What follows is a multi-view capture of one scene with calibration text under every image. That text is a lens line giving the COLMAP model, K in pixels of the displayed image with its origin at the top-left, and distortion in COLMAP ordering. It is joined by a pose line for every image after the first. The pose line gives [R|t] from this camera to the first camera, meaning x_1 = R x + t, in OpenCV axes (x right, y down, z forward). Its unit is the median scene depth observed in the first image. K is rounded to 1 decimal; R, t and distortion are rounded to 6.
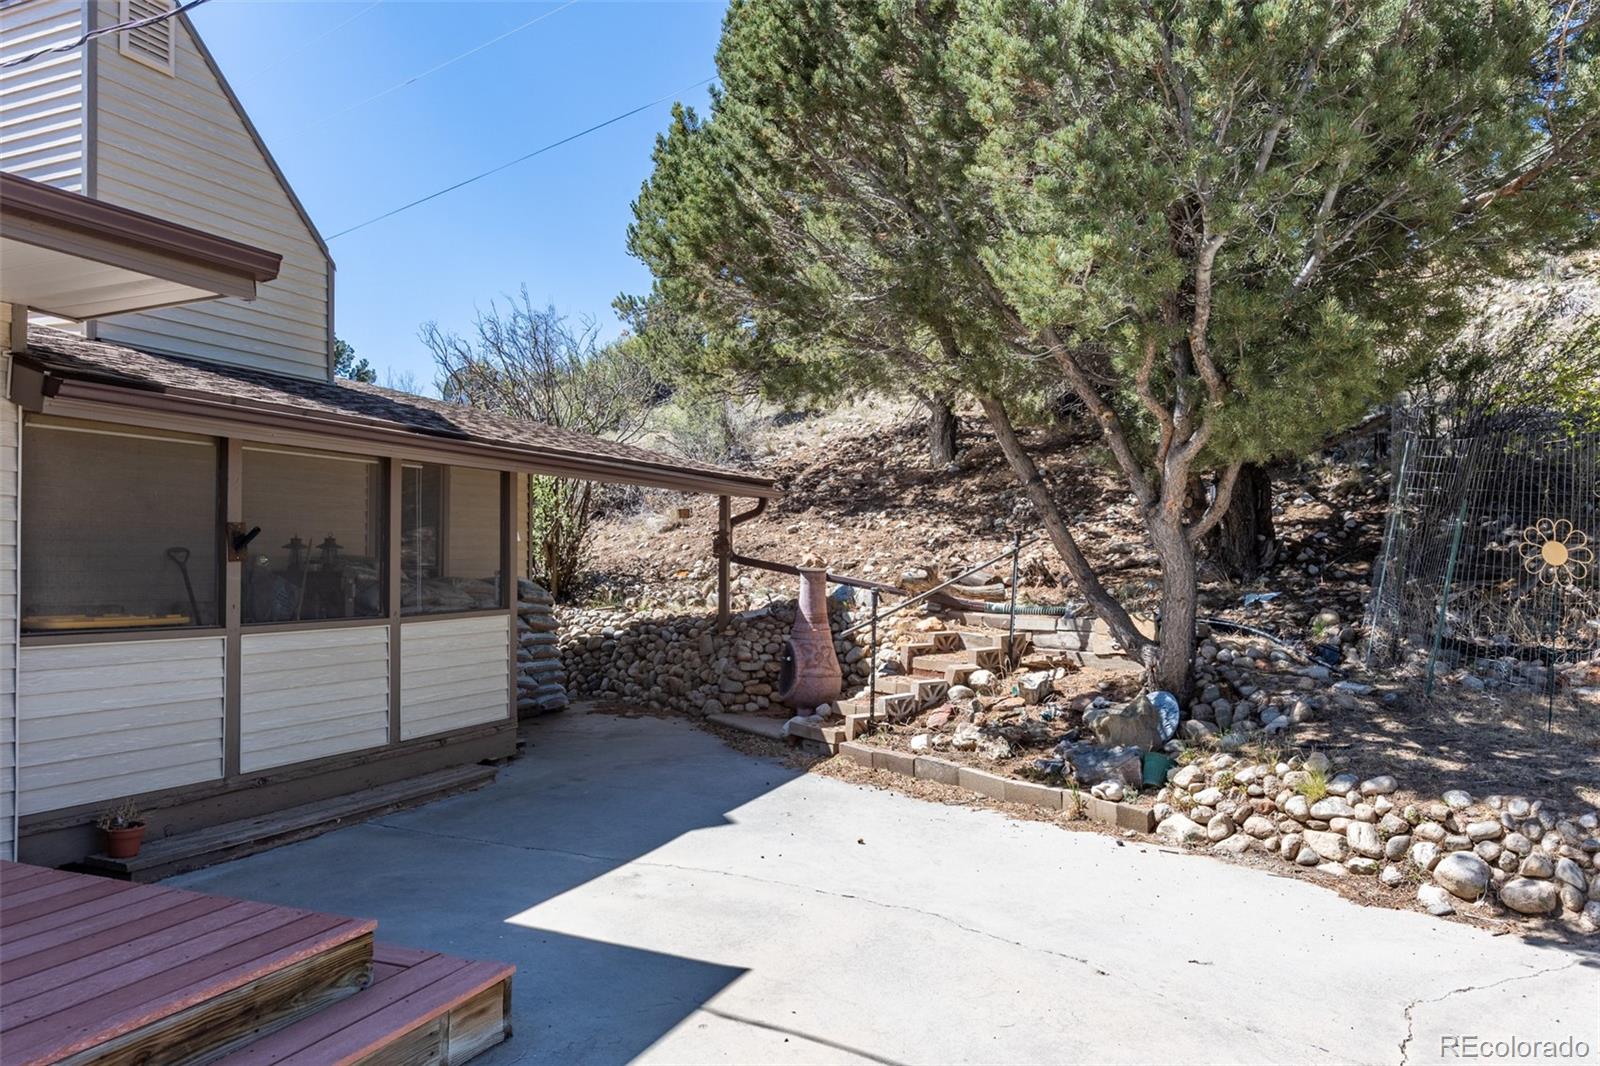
lens RADIAL K [[1116.9, 0, 804.5], [0, 1116.9, 545.5], [0, 0, 1]] dist [-0.003090, -0.000457]
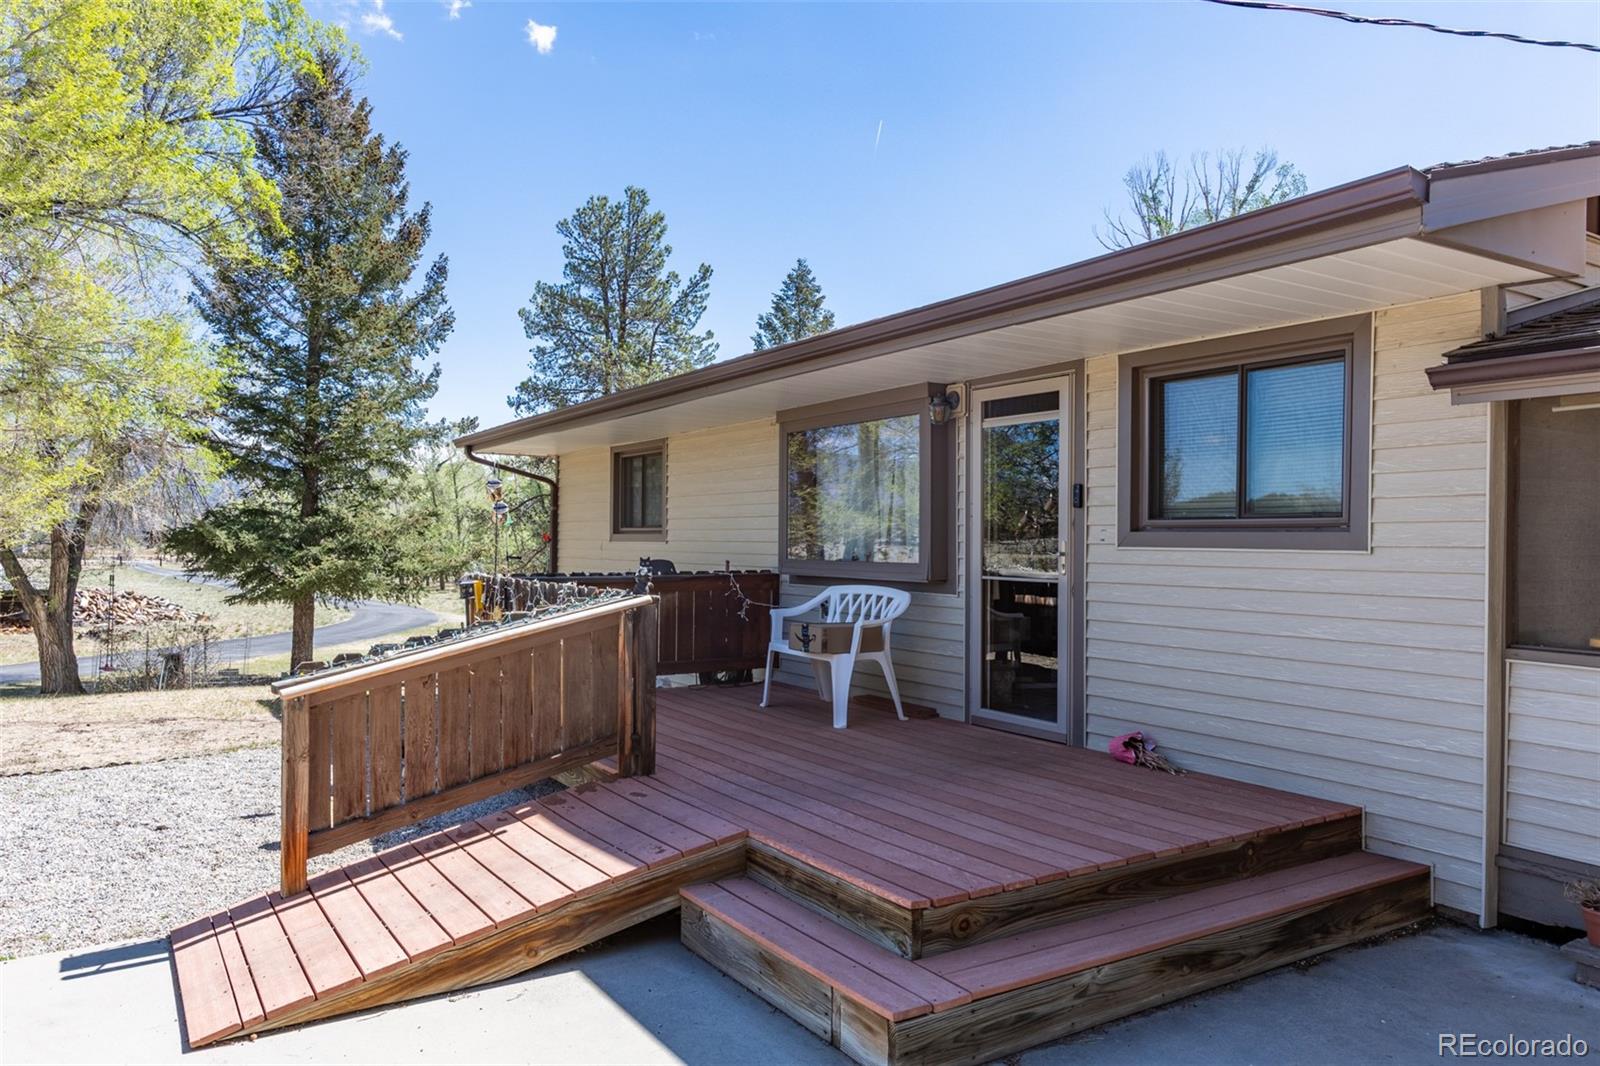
lens RADIAL K [[1116.9, 0, 800.0], [0, 1116.9, 543.0], [0, 0, 1]] dist [-0.003090, -0.000457]
pose [[-0.571807, -0.006749, -0.820361, 0.472156], [0.003797, 0.999934, -0.010874, 0.005562], [0.820380, -0.009333, -0.571743, 1.311468]]
